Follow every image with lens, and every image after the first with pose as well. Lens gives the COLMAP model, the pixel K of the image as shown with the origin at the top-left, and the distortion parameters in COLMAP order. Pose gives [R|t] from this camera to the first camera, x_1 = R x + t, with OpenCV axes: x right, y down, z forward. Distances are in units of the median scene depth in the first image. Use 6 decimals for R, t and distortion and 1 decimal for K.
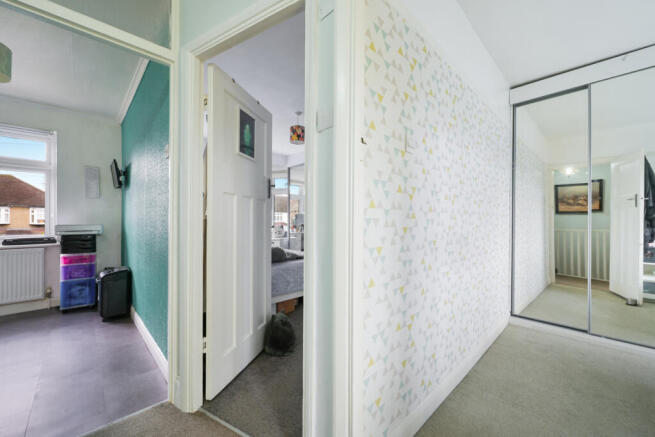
lens RADIAL K [[265.8, 0, 332.7], [0, 265.8, 216.7], [0, 0, 1]] dist [0.003371, 0.000850]
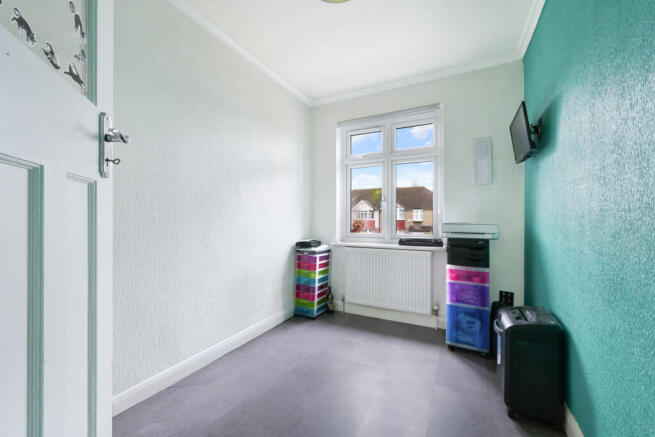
lens RADIAL K [[265.8, 0, 330.6], [0, 265.8, 219.0], [0, 0, 1]] dist [0.003371, 0.000850]
pose [[0.343980, -0.002890, -0.938973, -0.435684], [0.000760, 0.999996, -0.002799, 0.019470], [0.938977, 0.000249, 0.343981, 0.441475]]
